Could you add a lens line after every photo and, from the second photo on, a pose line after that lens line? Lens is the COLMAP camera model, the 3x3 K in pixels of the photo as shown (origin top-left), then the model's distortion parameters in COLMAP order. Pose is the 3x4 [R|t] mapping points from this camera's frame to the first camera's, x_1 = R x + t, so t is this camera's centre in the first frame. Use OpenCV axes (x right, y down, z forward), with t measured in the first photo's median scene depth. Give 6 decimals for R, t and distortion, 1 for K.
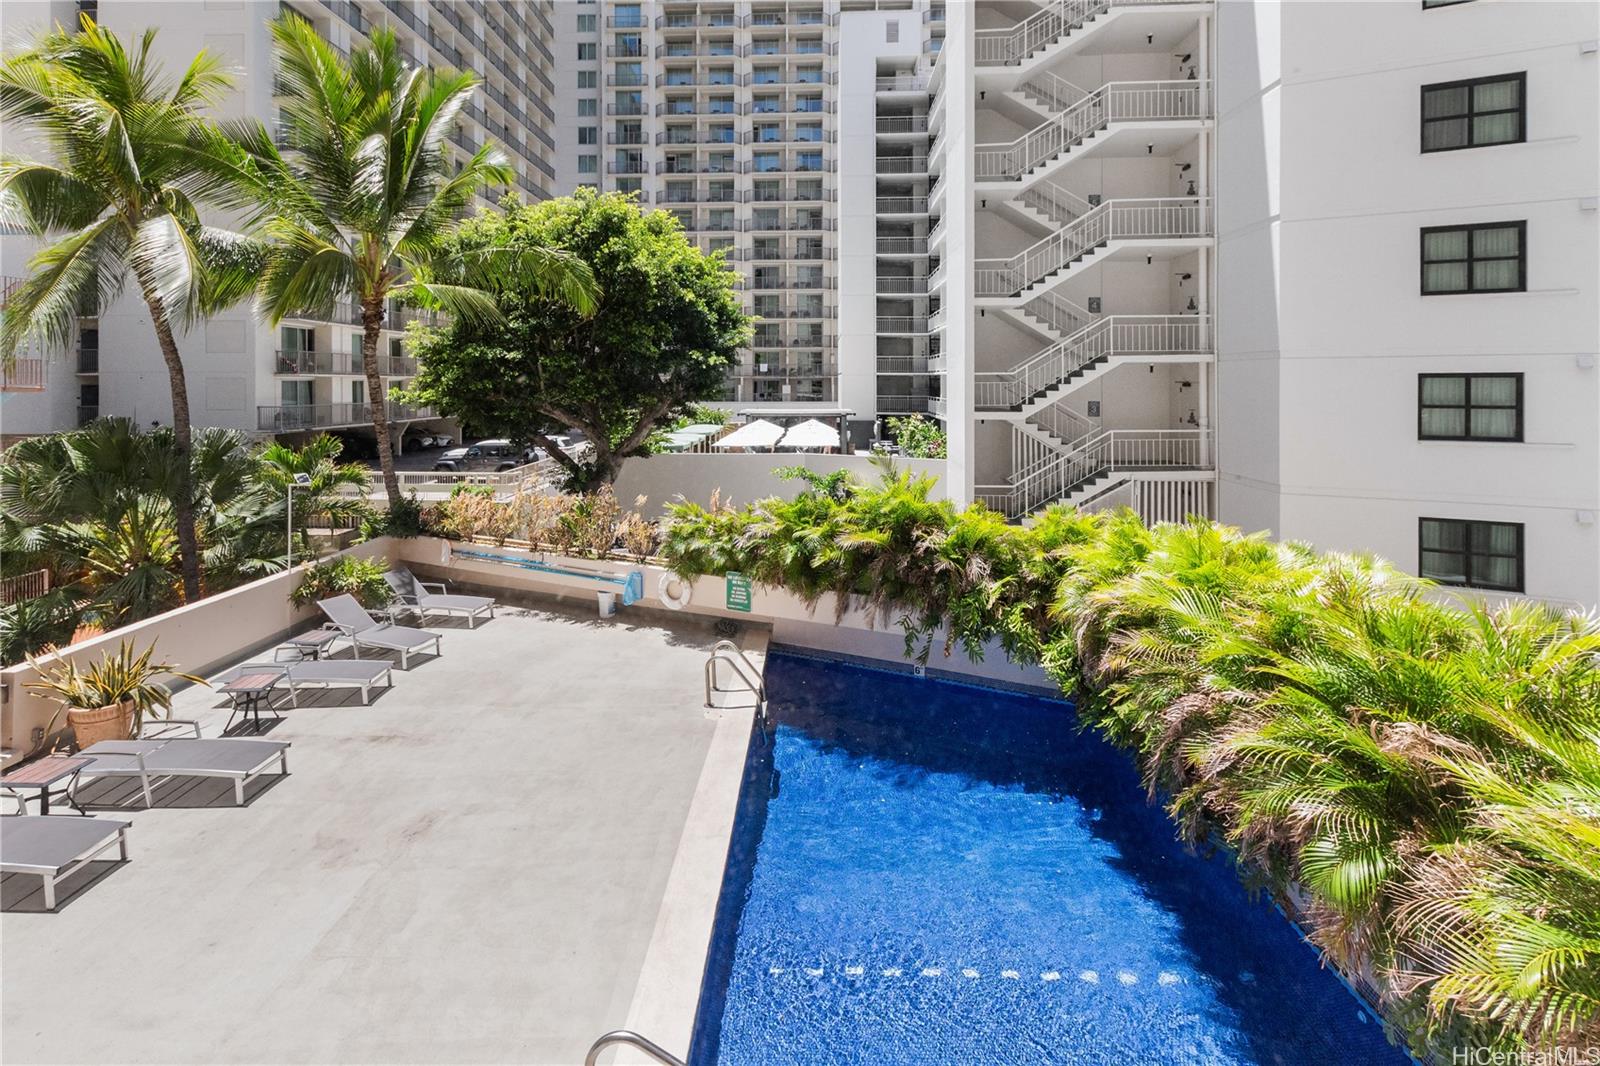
lens RADIAL K [[722.9, 0, 804.4], [0, 722.9, 409.3], [0, 0, 1]] dist [0.000889, -0.002287]
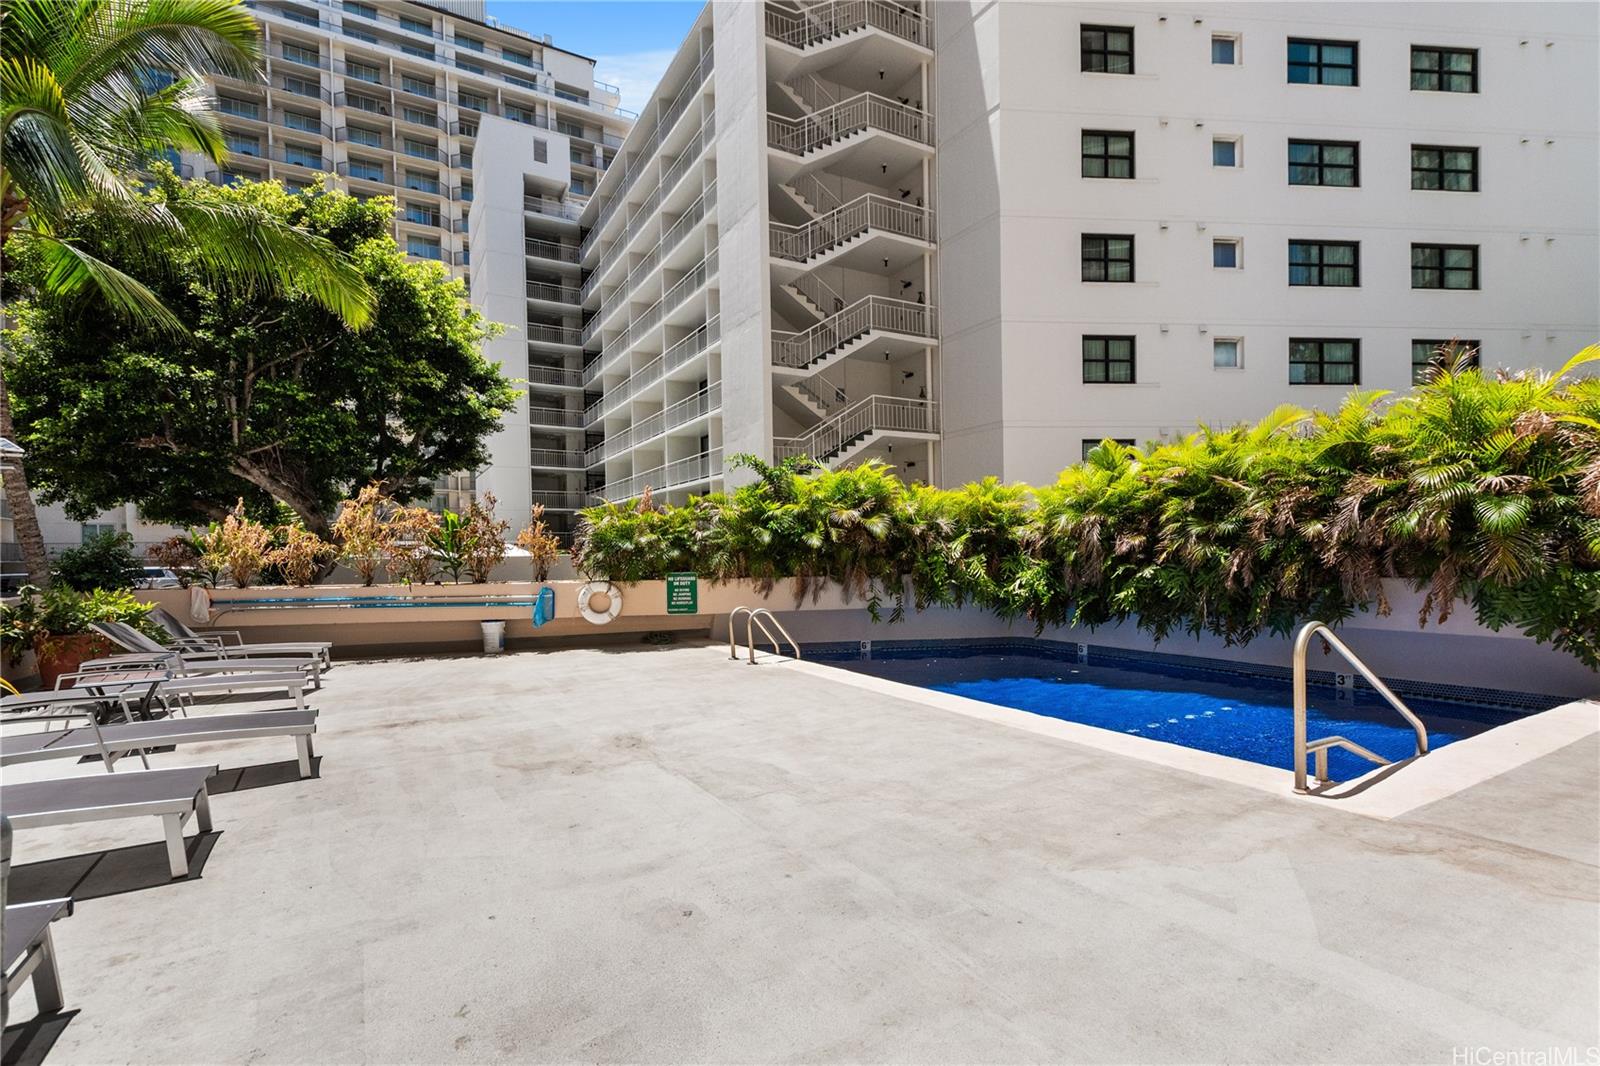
lens RADIAL K [[722.9, 0, 781.3], [0, 722.9, 574.6], [0, 0, 1]] dist [0.000889, -0.002287]
pose [[0.853375, -0.028530, 0.520516, -0.277848], [0.041814, 0.999030, -0.013795, 0.148177], [-0.519618, 0.033538, 0.853740, 0.090612]]
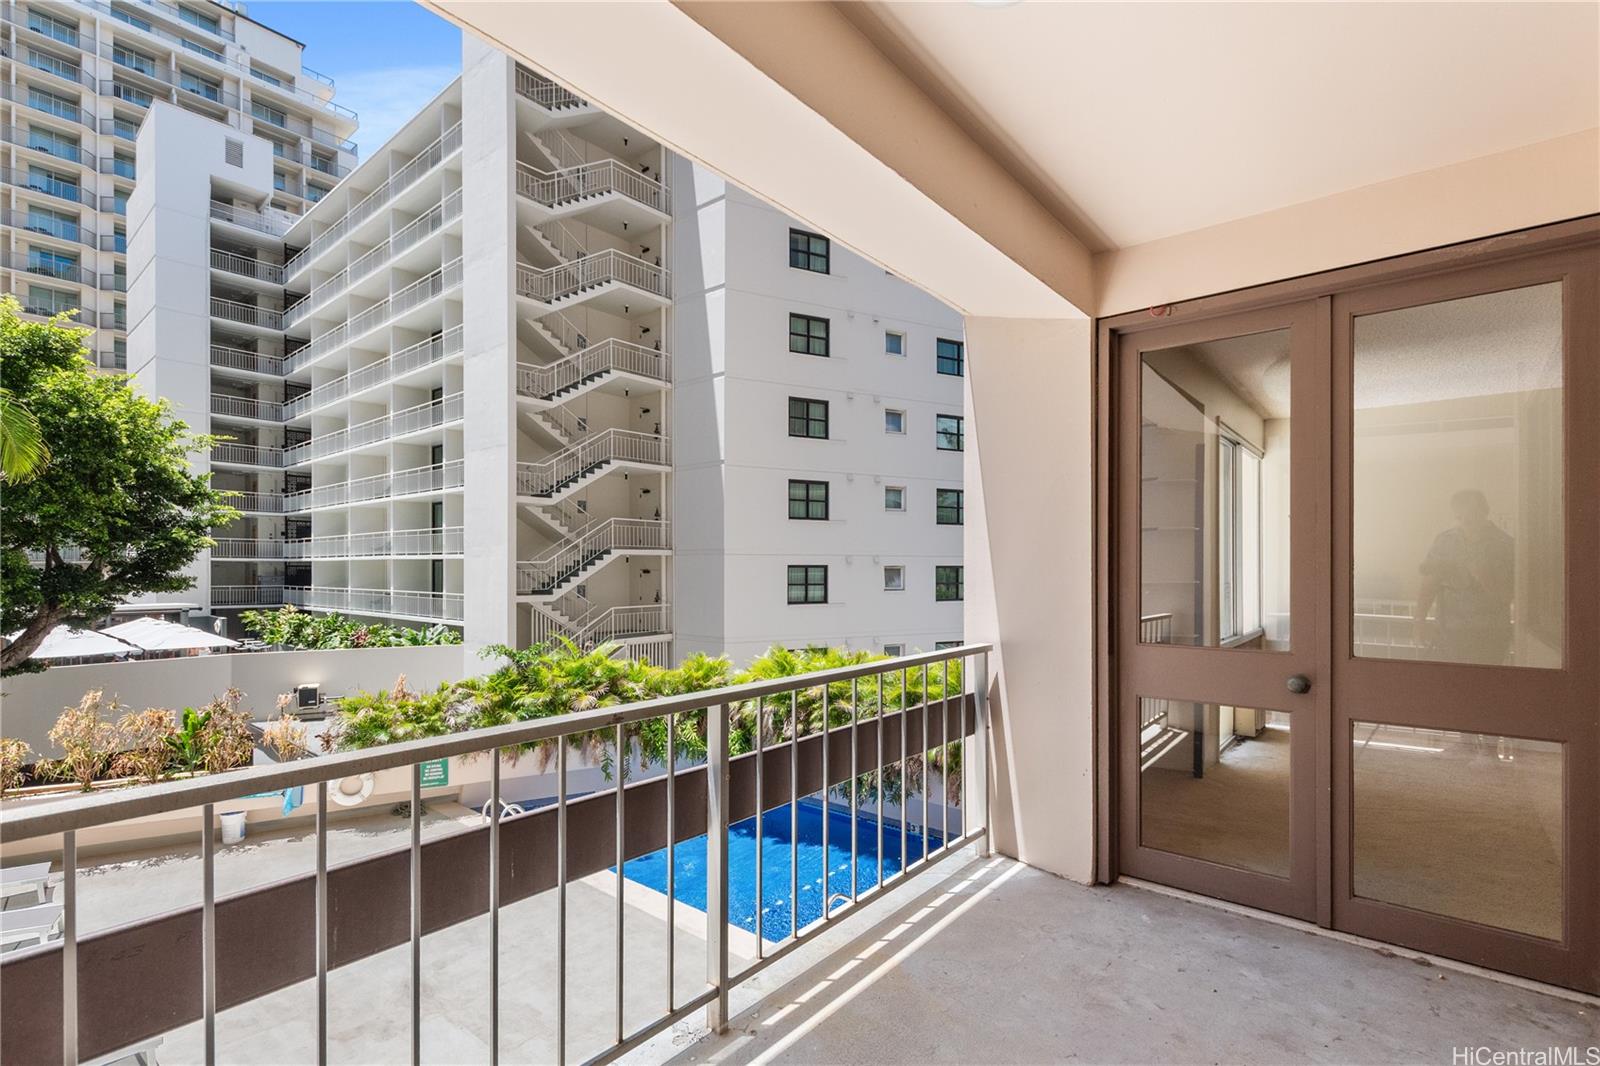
lens RADIAL K [[722.9, 0, 789.7], [0, 722.9, 587.9], [0, 0, 1]] dist [0.000889, -0.002287]
pose [[0.613304, -0.018020, 0.789641, -0.359439], [0.029425, 0.999567, -0.000043, 0.003412], [-0.789298, 0.023261, 0.613569, -0.031132]]
